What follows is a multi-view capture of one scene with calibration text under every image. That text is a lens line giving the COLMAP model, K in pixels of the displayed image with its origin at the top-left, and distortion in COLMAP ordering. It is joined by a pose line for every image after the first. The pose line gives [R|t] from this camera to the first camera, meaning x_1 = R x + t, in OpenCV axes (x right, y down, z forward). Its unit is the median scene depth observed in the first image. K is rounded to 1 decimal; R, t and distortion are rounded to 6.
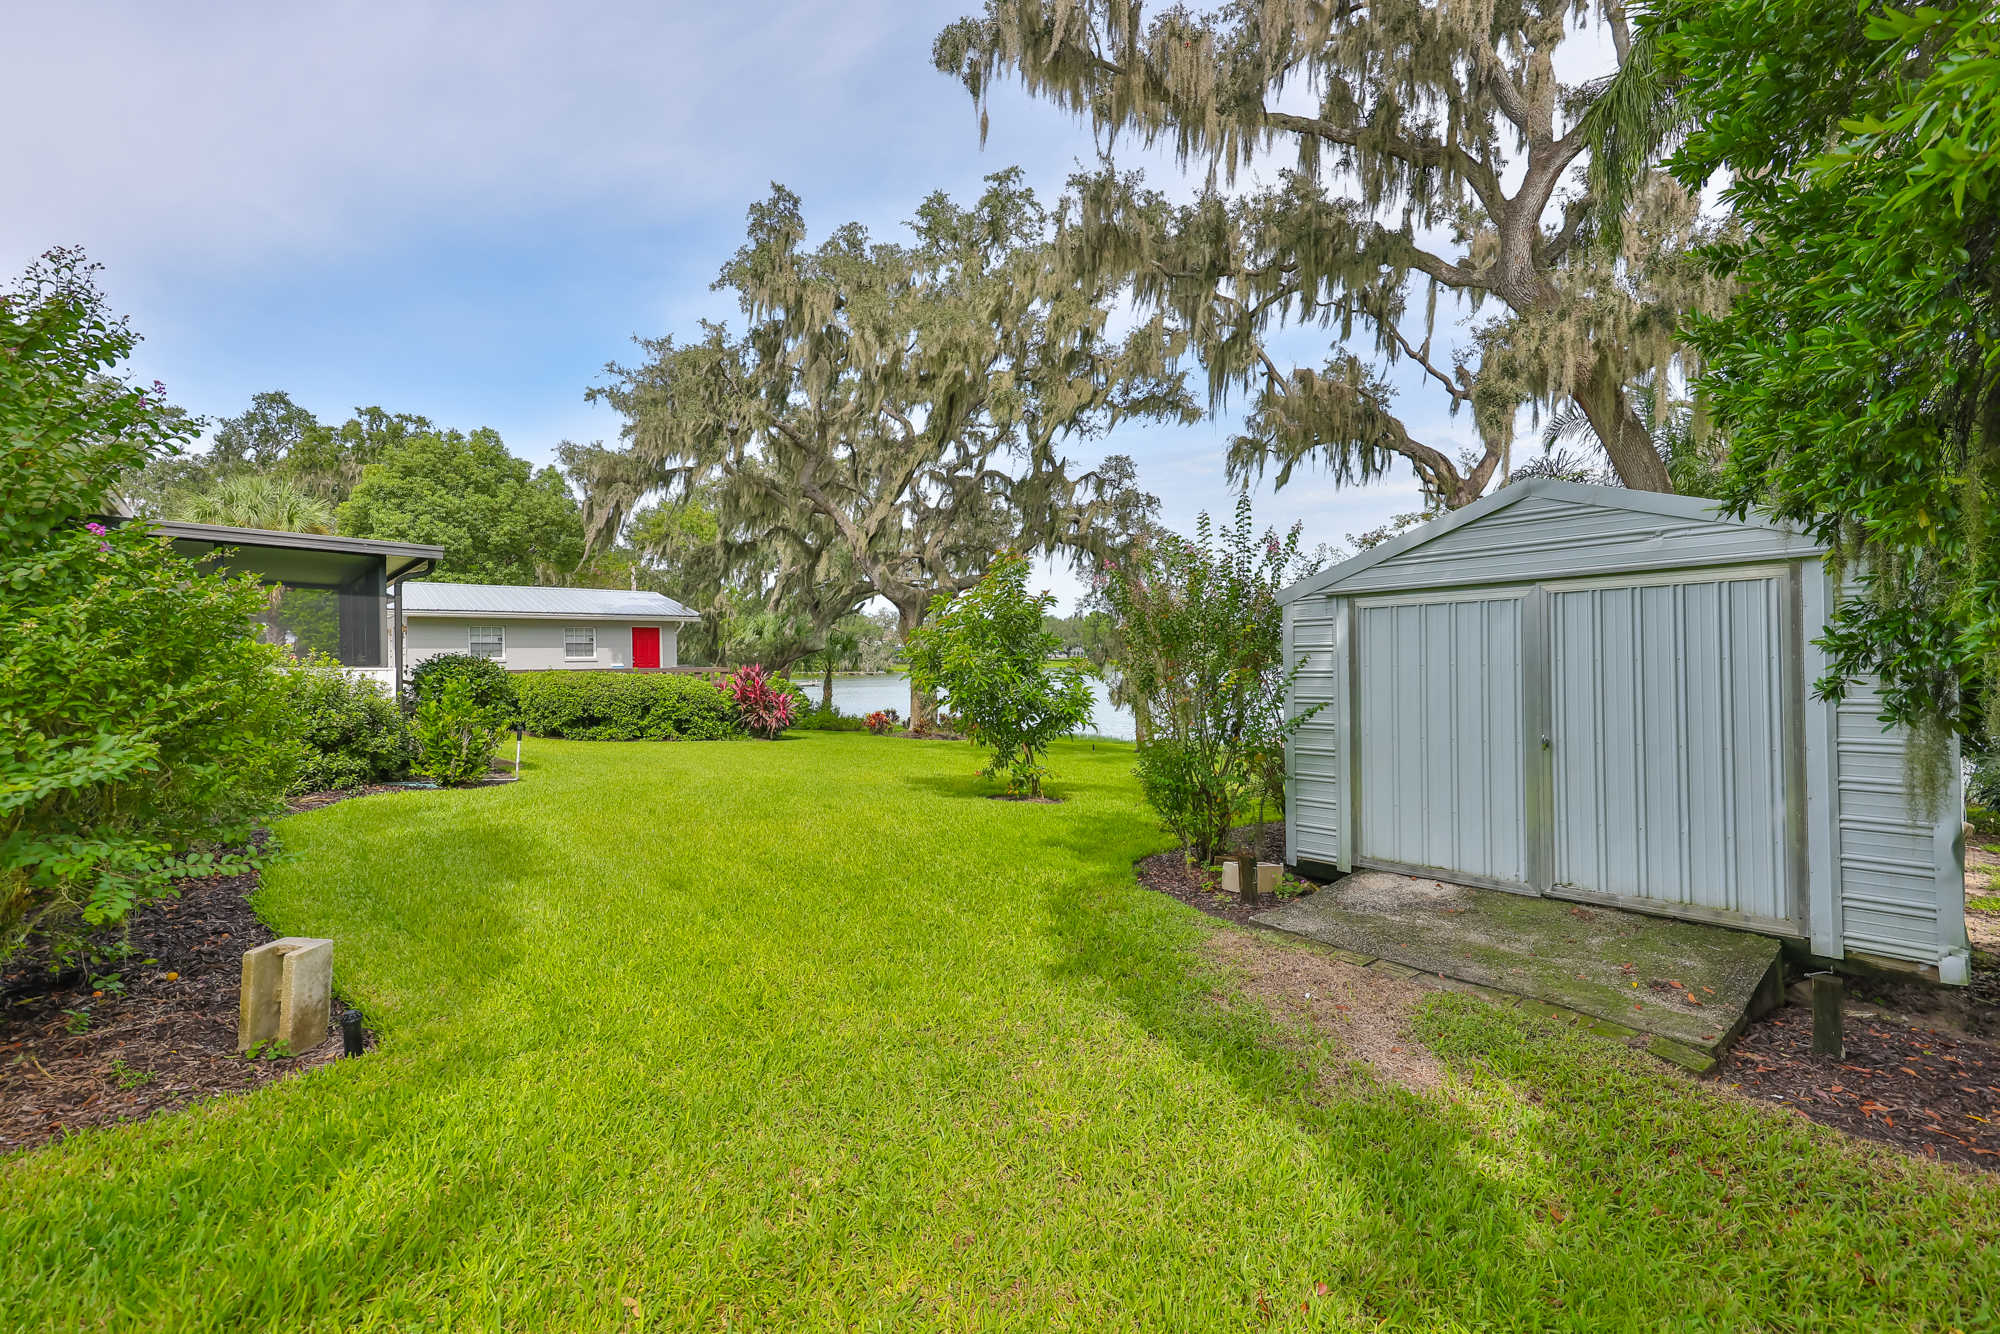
lens RADIAL K [[834.6, 0, 1000.0], [0, 834.6, 667.0], [0, 0, 1]] dist [-0.011298, -0.000153]
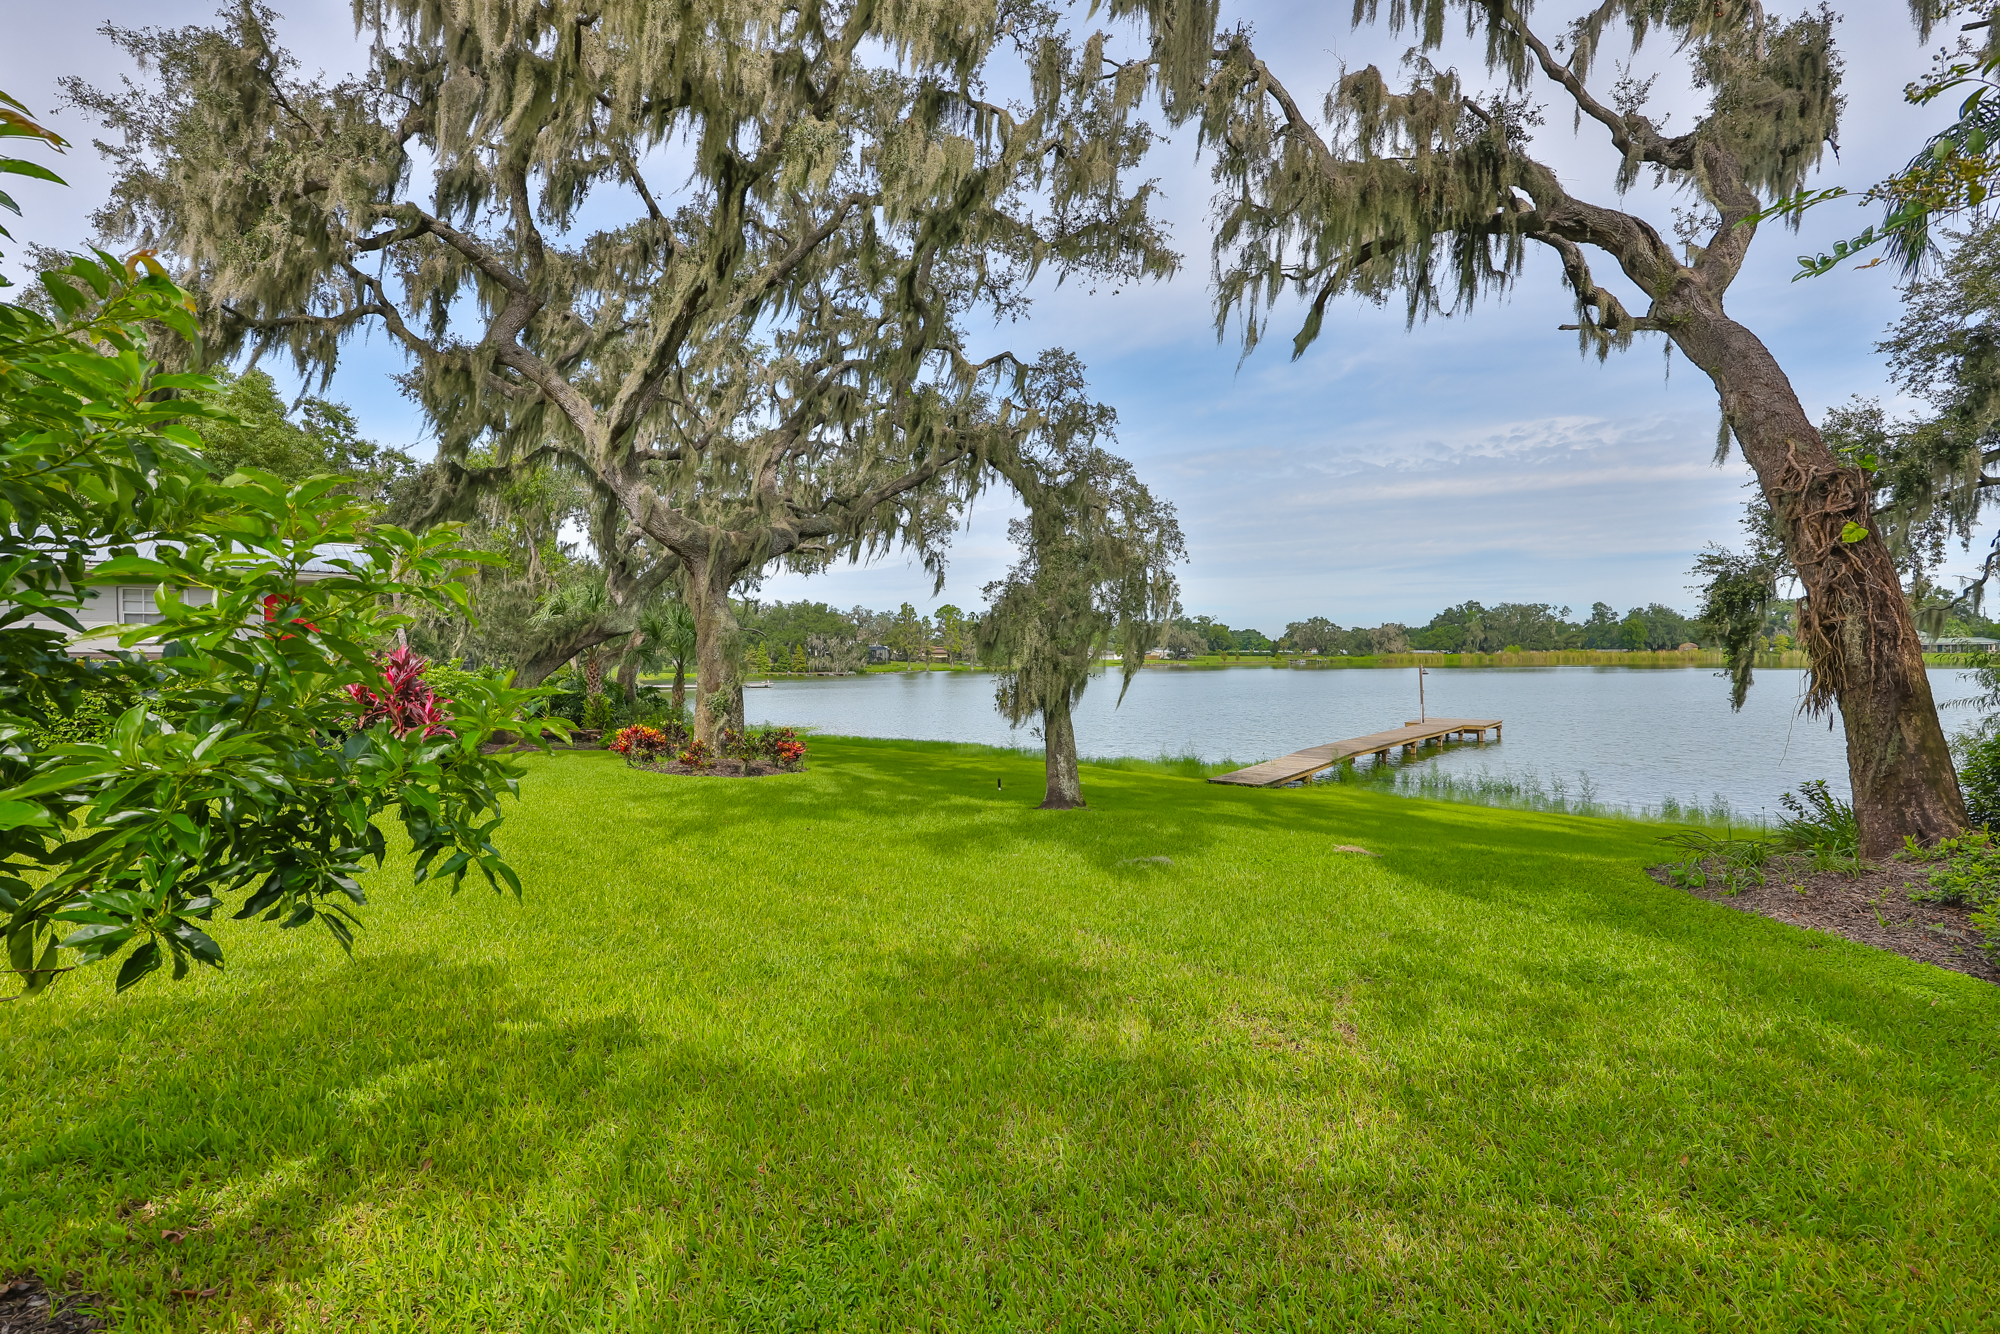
lens RADIAL K [[838.6, 0, 1008.2], [0, 838.6, 687.5], [0, 0, 1]] dist [-0.003573, -0.000248]
pose [[0.999646, -0.001575, 0.026569, 0.113581], [0.000956, 0.999729, 0.023276, 0.012254], [-0.026599, -0.023242, 0.999376, 0.416680]]
